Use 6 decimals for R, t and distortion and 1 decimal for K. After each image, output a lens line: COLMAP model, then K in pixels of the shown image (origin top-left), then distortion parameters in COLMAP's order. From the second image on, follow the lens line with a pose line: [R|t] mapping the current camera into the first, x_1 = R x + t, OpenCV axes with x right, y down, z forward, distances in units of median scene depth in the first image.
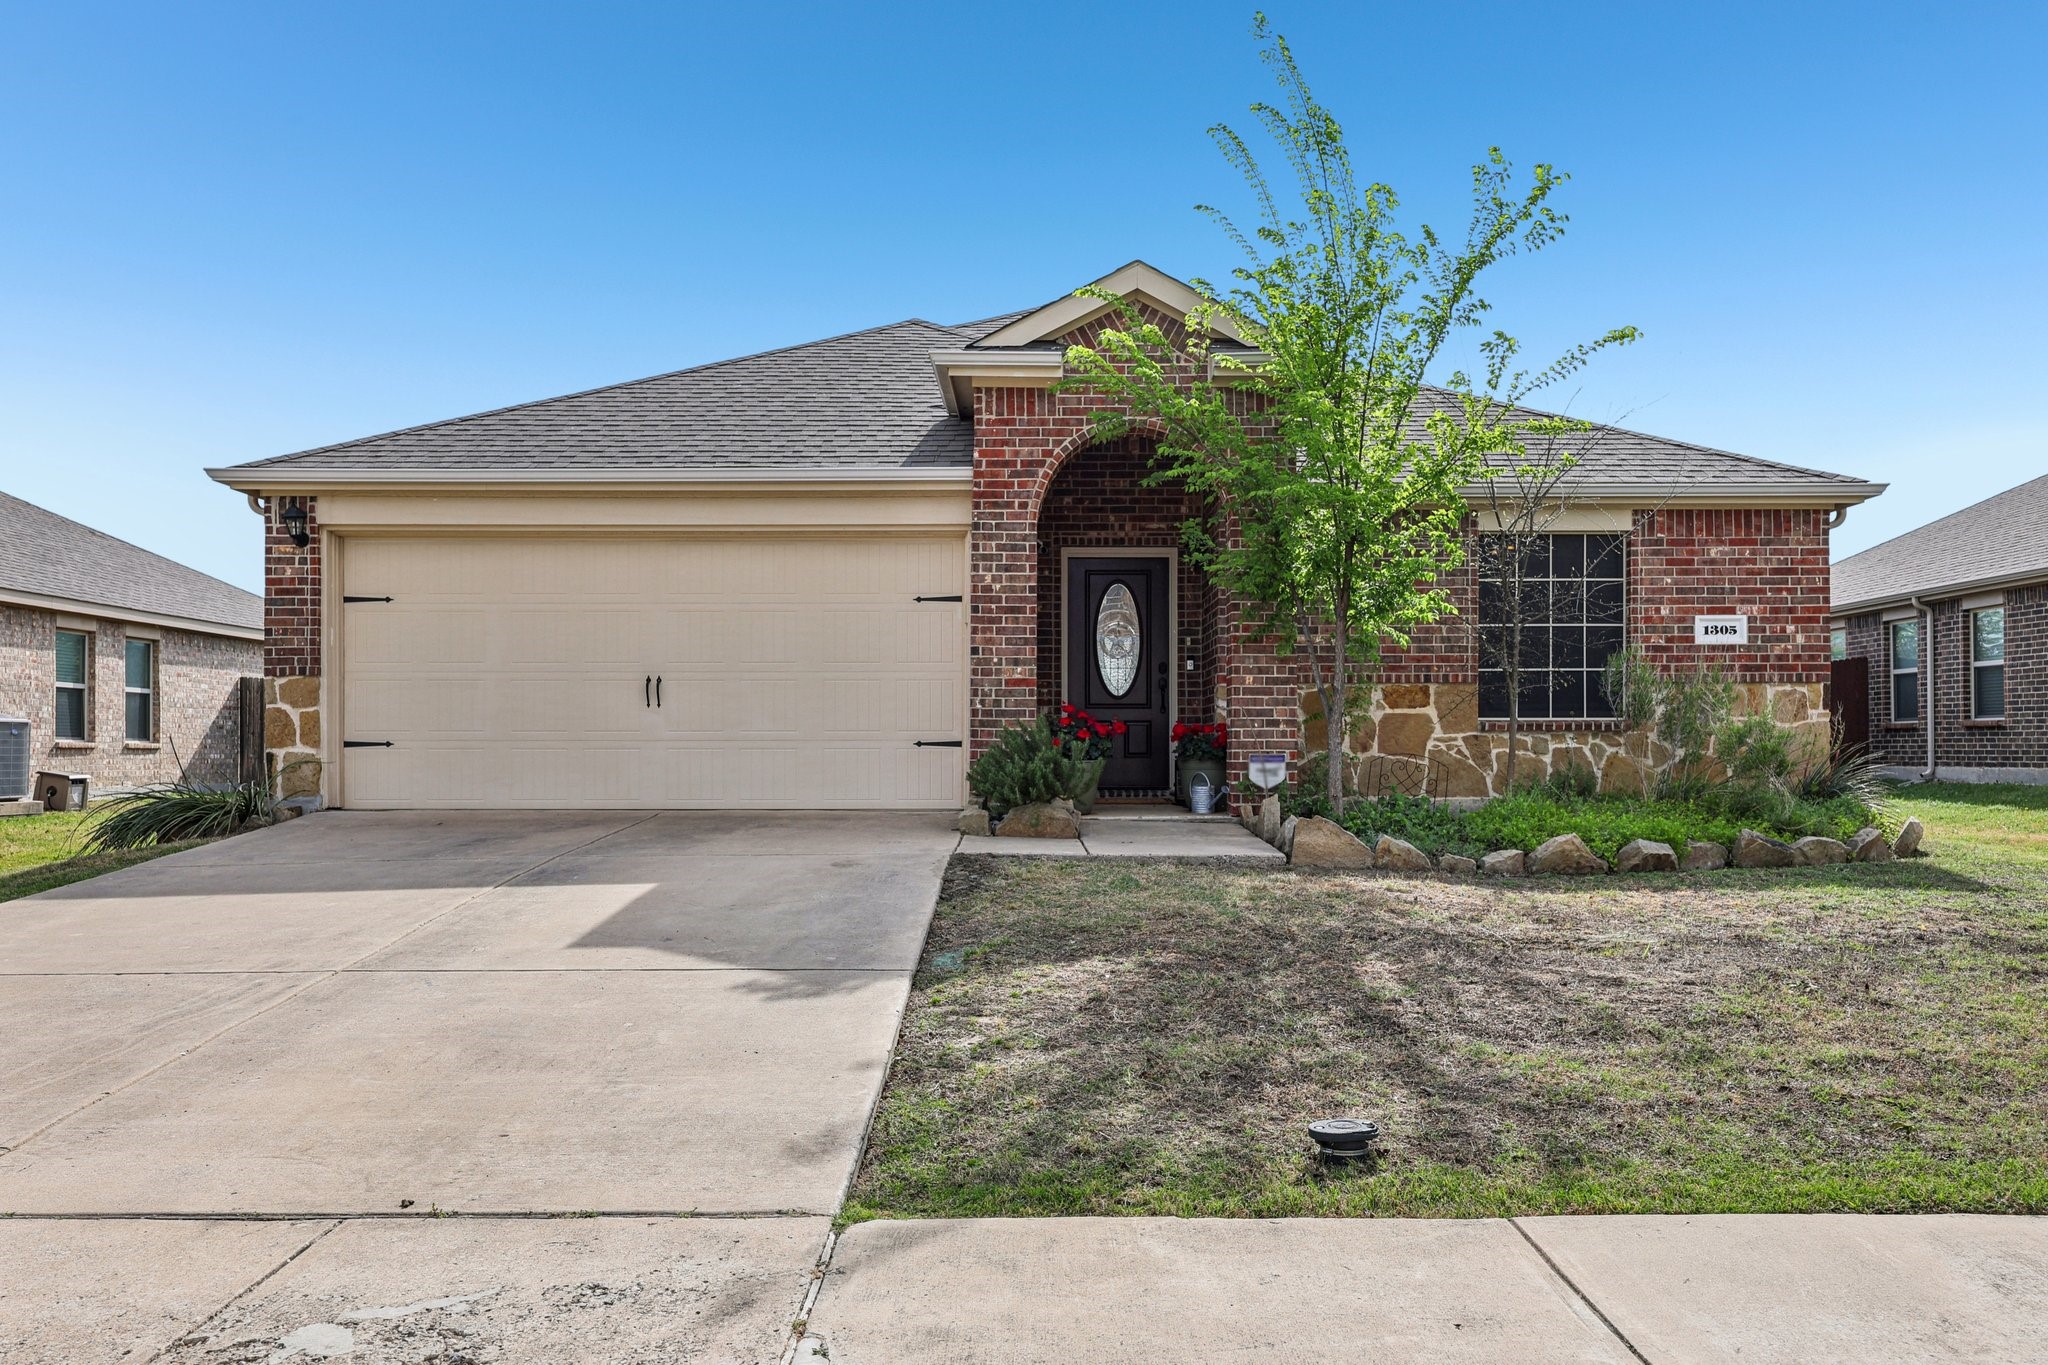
lens RADIAL K [[1698.8, 0, 1027.7], [0, 1698.8, 751.7], [0, 0, 1]] dist [-0.003594, -0.000359]
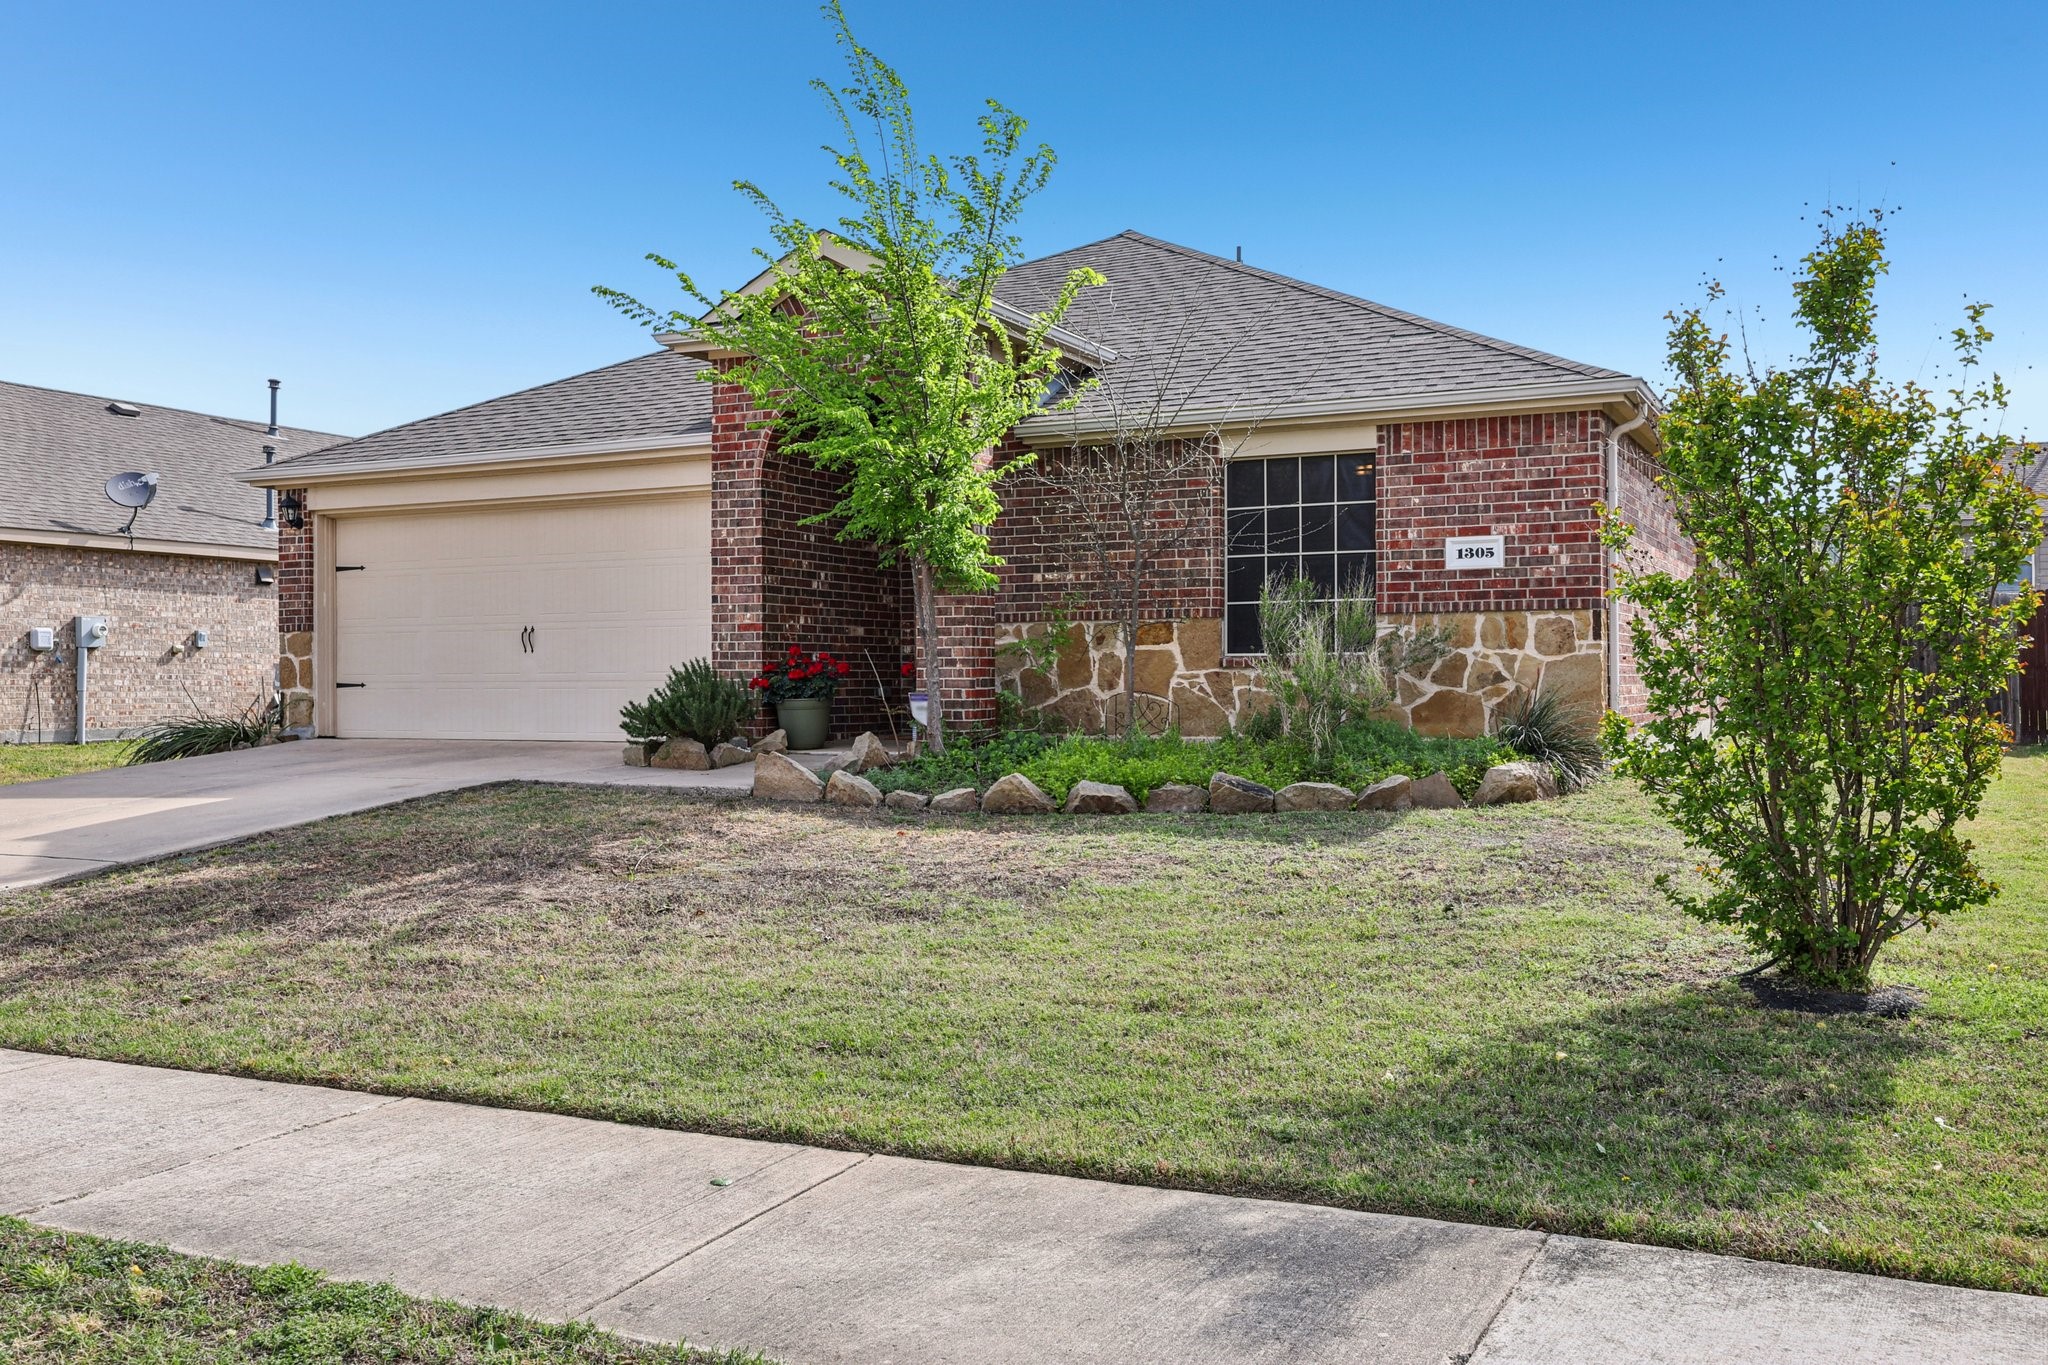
lens RADIAL K [[1839.1, 0, 1027.3], [0, 1839.1, 685.6], [0, 0, 1]] dist [-0.007565, -0.002743]
pose [[0.891825, -0.002949, -0.452371, 0.637332], [0.004172, 0.999990, 0.001707, -0.004249], [0.452362, -0.003410, 0.891828, 0.027200]]
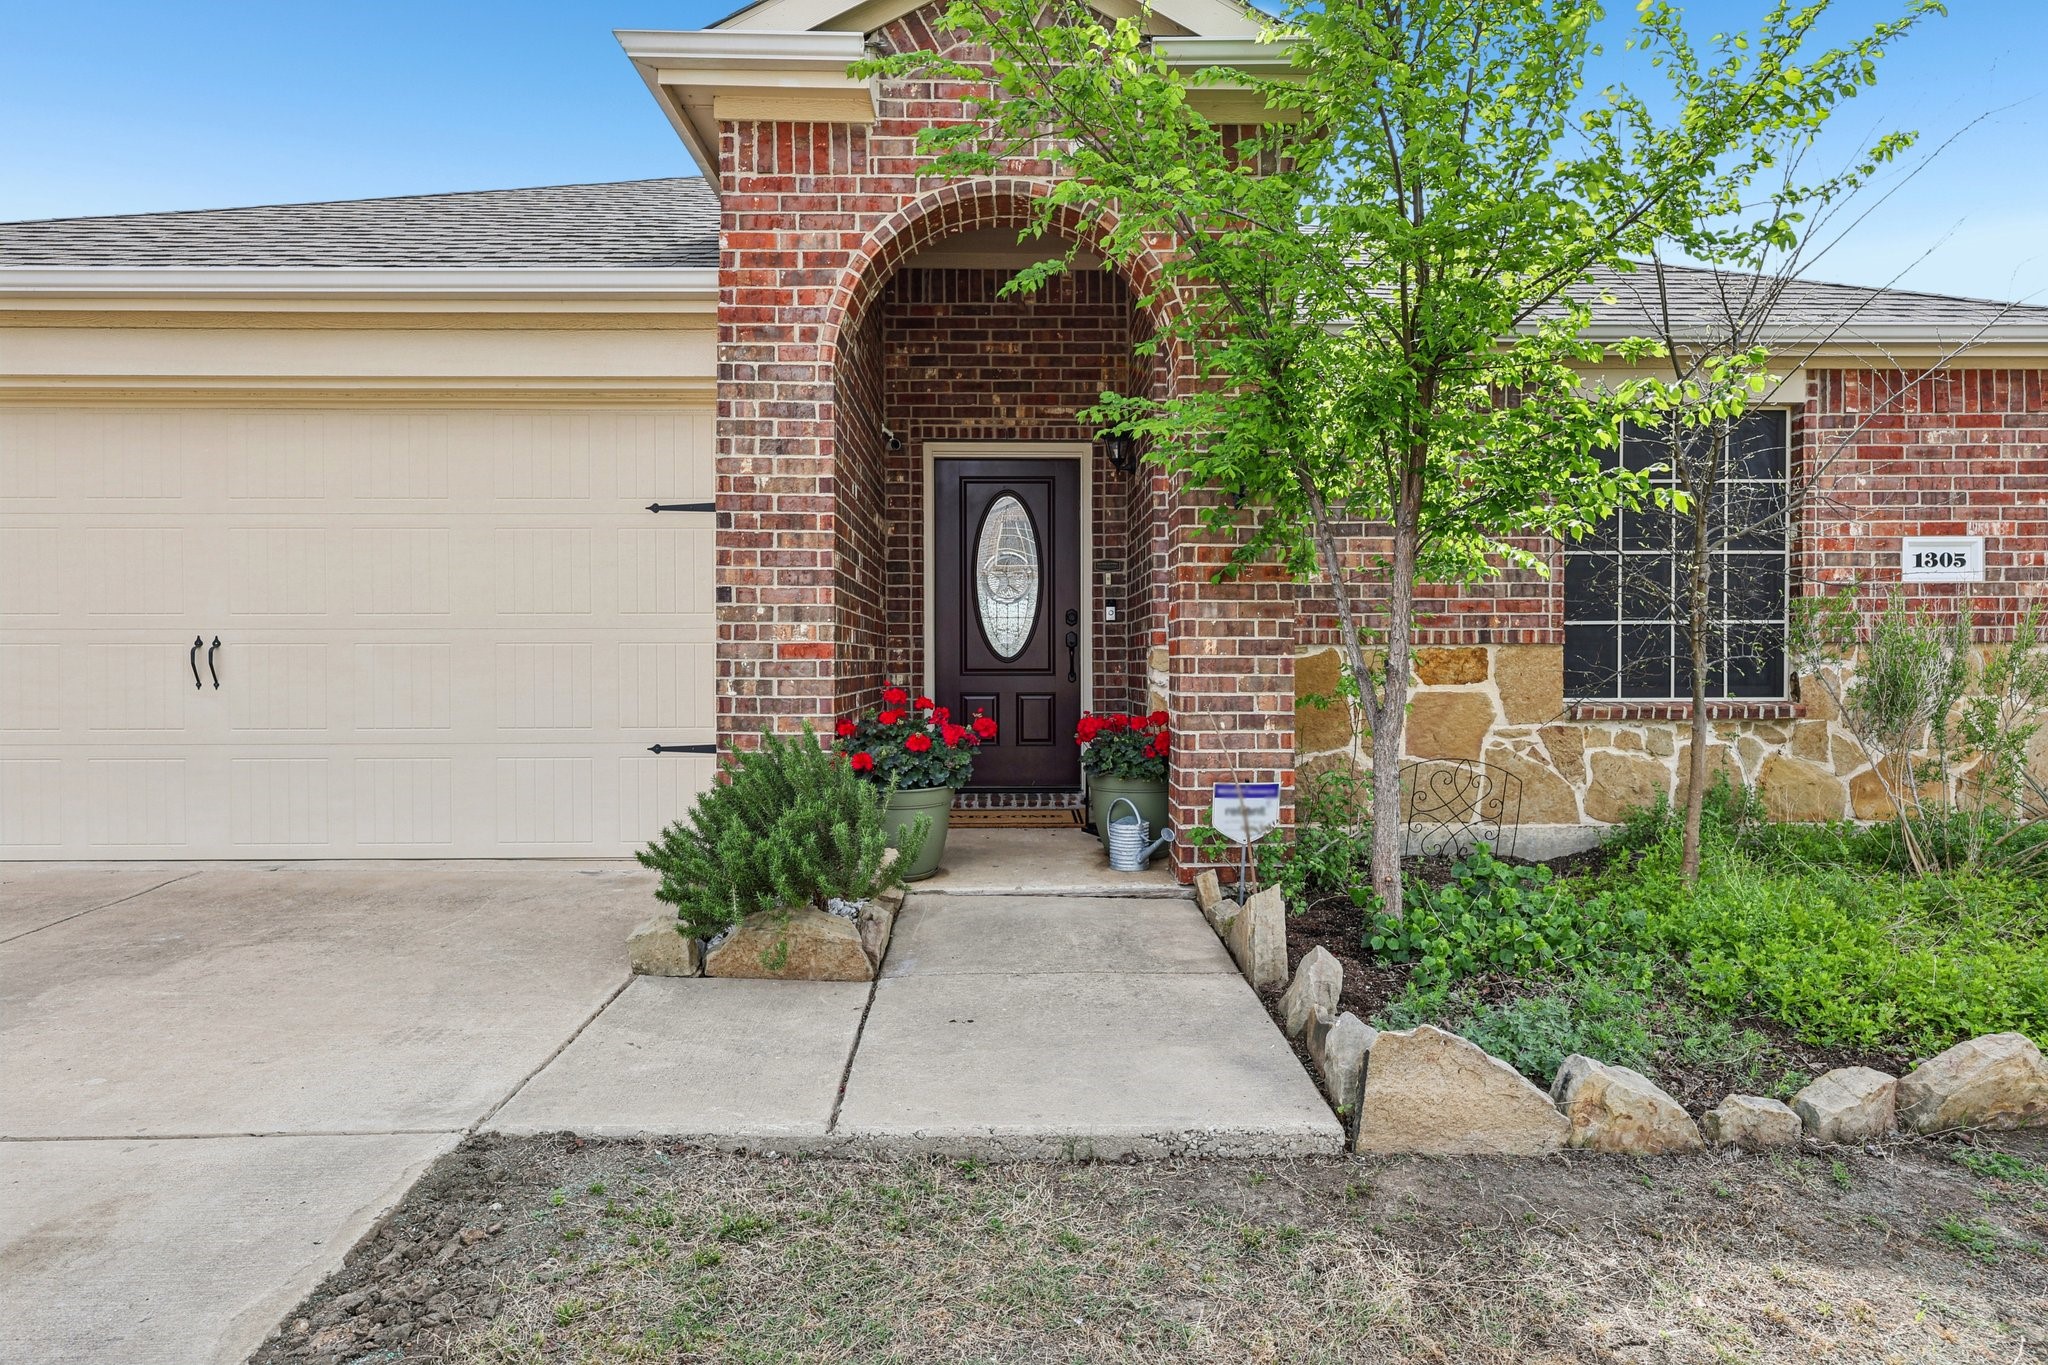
lens RADIAL K [[1216.5, 0, 1027.6], [0, 1216.5, 679.4], [0, 0, 1]] dist [-0.000902, 0.000597]
pose [[0.999805, -0.002162, 0.019630, 0.056914], [0.001879, 0.999894, 0.014441, -0.034198], [-0.019659, -0.014401, 0.999703, 0.551534]]
